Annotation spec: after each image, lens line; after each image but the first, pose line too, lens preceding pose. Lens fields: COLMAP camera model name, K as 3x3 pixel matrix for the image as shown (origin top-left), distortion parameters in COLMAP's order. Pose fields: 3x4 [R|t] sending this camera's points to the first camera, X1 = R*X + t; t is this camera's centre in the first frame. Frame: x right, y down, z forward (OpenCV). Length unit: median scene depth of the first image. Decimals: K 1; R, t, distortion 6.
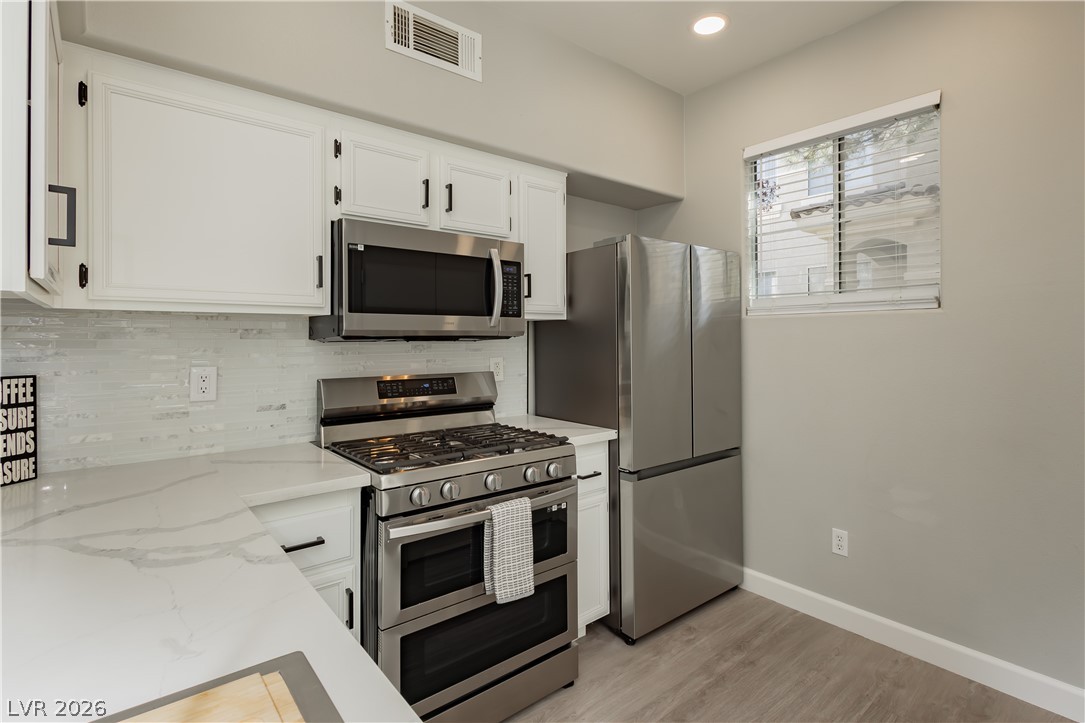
lens RADIAL K [[523.1, 0, 576.0], [0, 523.1, 339.2], [0, 0, 1]] dist [0.004241, -0.001003]
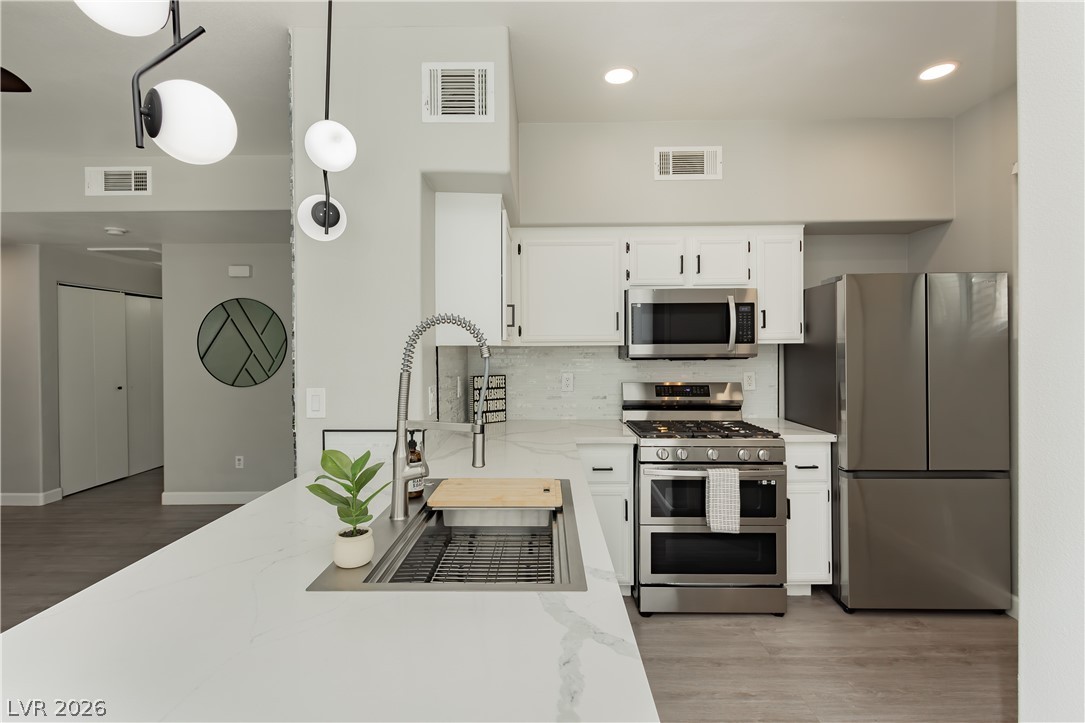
lens RADIAL K [[488.7, 0, 542.3], [0, 488.7, 355.2], [0, 0, 1]] dist [-0.003980, -0.000826]
pose [[0.743890, 0.006572, -0.668270, 0.360438], [0.002538, 0.999917, 0.012659, -0.031406], [0.668297, -0.011113, 0.743811, -0.334017]]
